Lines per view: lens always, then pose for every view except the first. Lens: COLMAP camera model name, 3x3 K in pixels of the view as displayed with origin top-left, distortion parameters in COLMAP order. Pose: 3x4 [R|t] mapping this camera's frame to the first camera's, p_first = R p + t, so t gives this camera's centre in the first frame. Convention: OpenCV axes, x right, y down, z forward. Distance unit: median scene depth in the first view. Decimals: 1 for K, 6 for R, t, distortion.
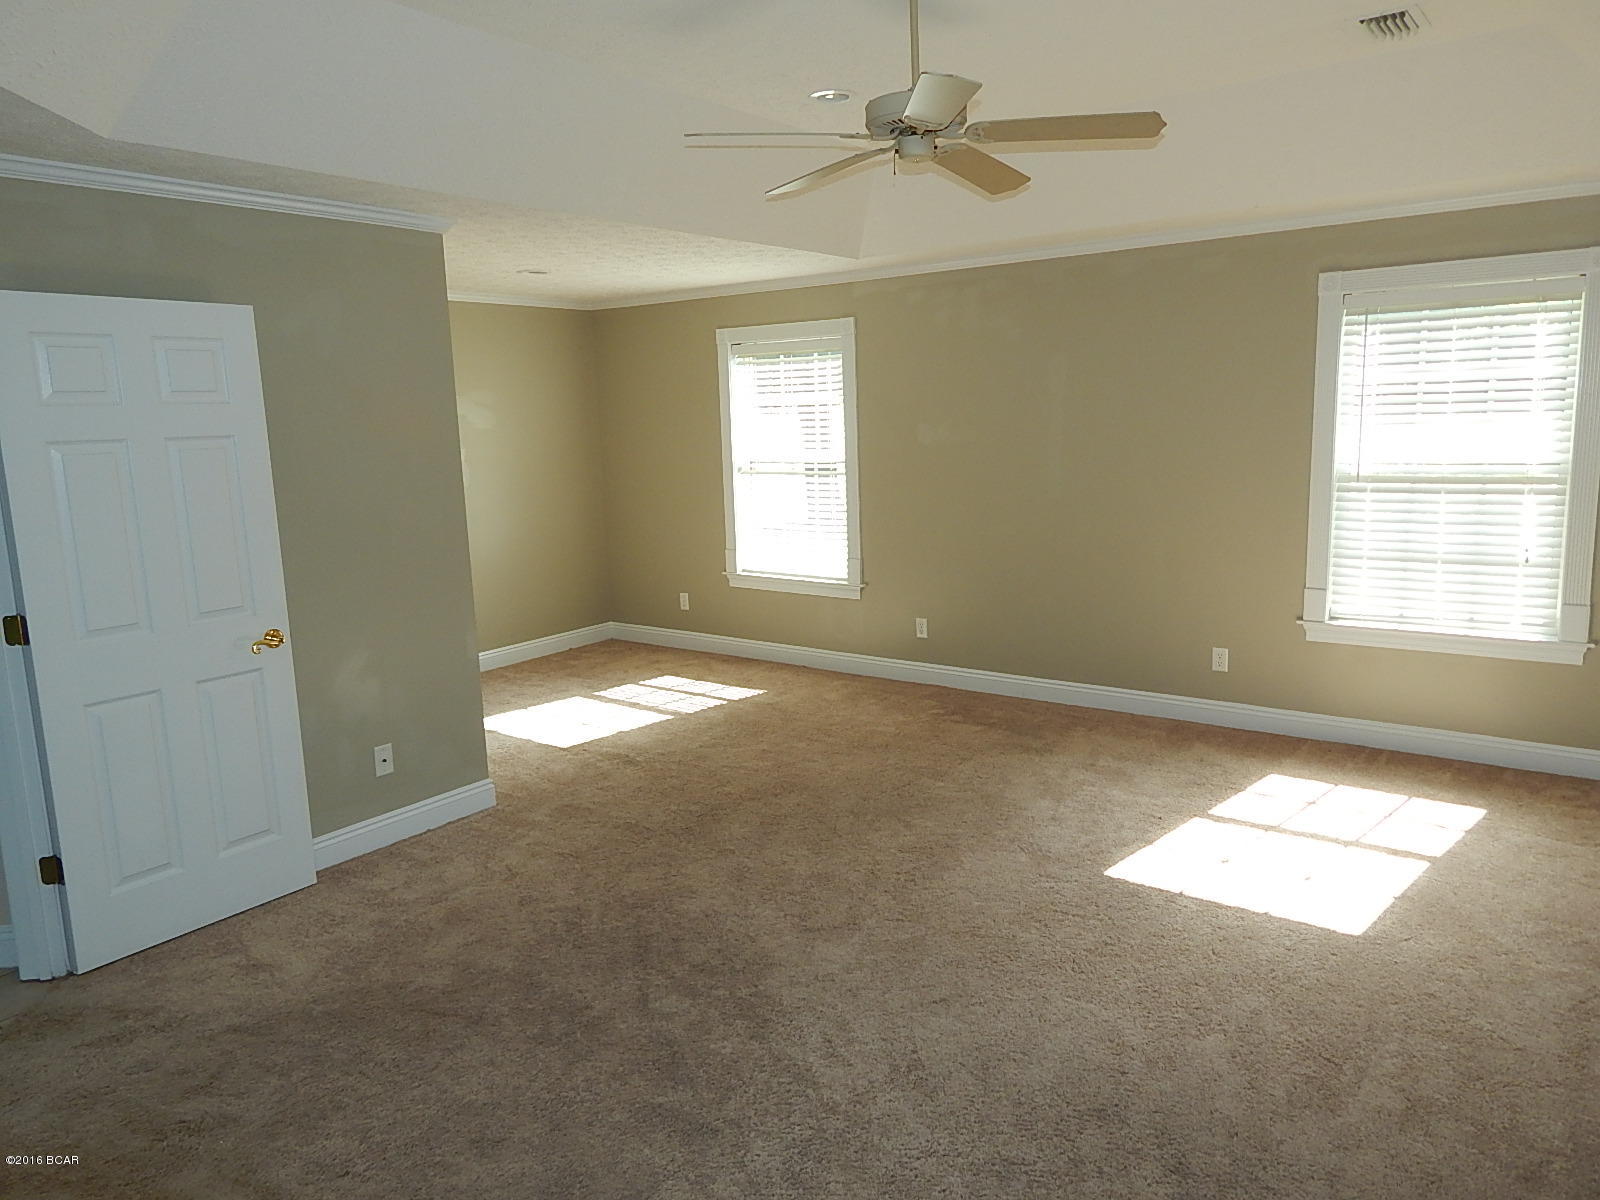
lens RADIAL K [[1080.1, 0, 797.0], [0, 1080.1, 595.5], [0, 0, 1]] dist [0.008500, -0.003884]
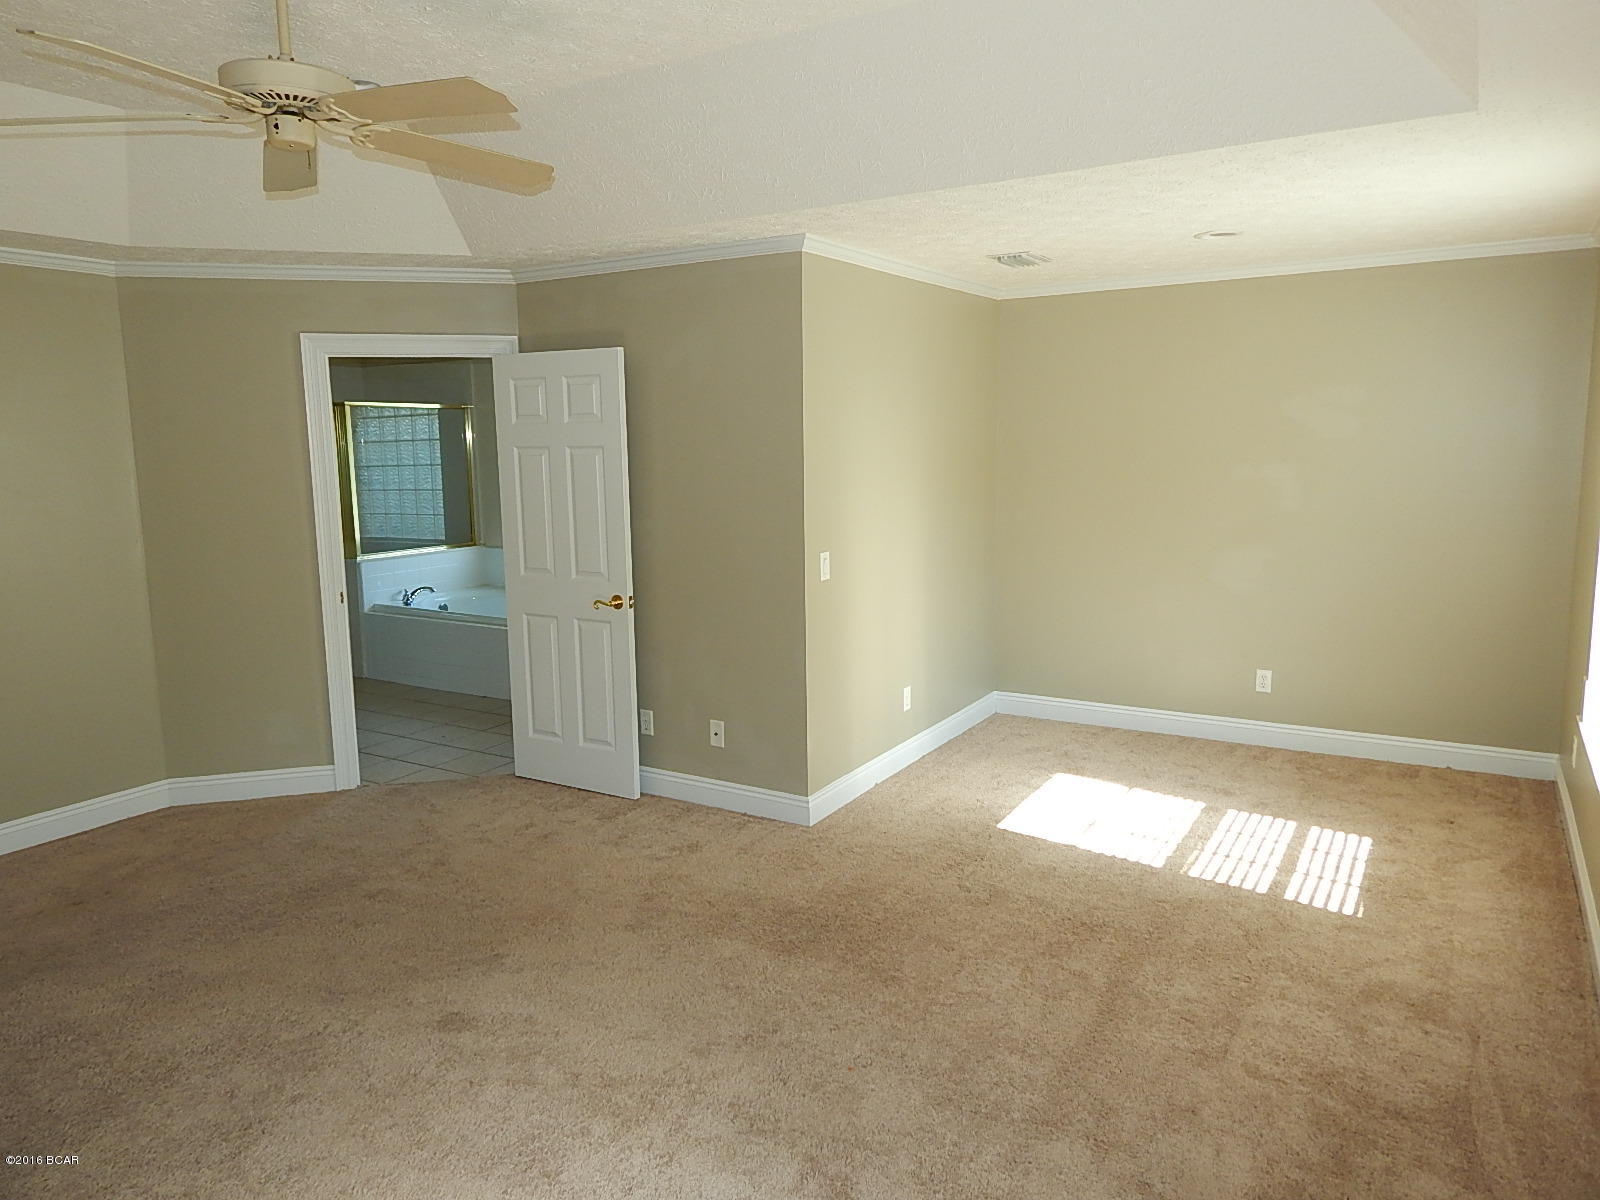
lens RADIAL K [[1080.1, 0, 796.9], [0, 1080.1, 604.6], [0, 0, 1]] dist [0.008500, -0.003884]
pose [[0.085001, 0.175993, -0.980715, 0.654146], [-0.152113, 0.975031, 0.161789, -0.161591], [0.984701, 0.135427, 0.109649, 0.857982]]
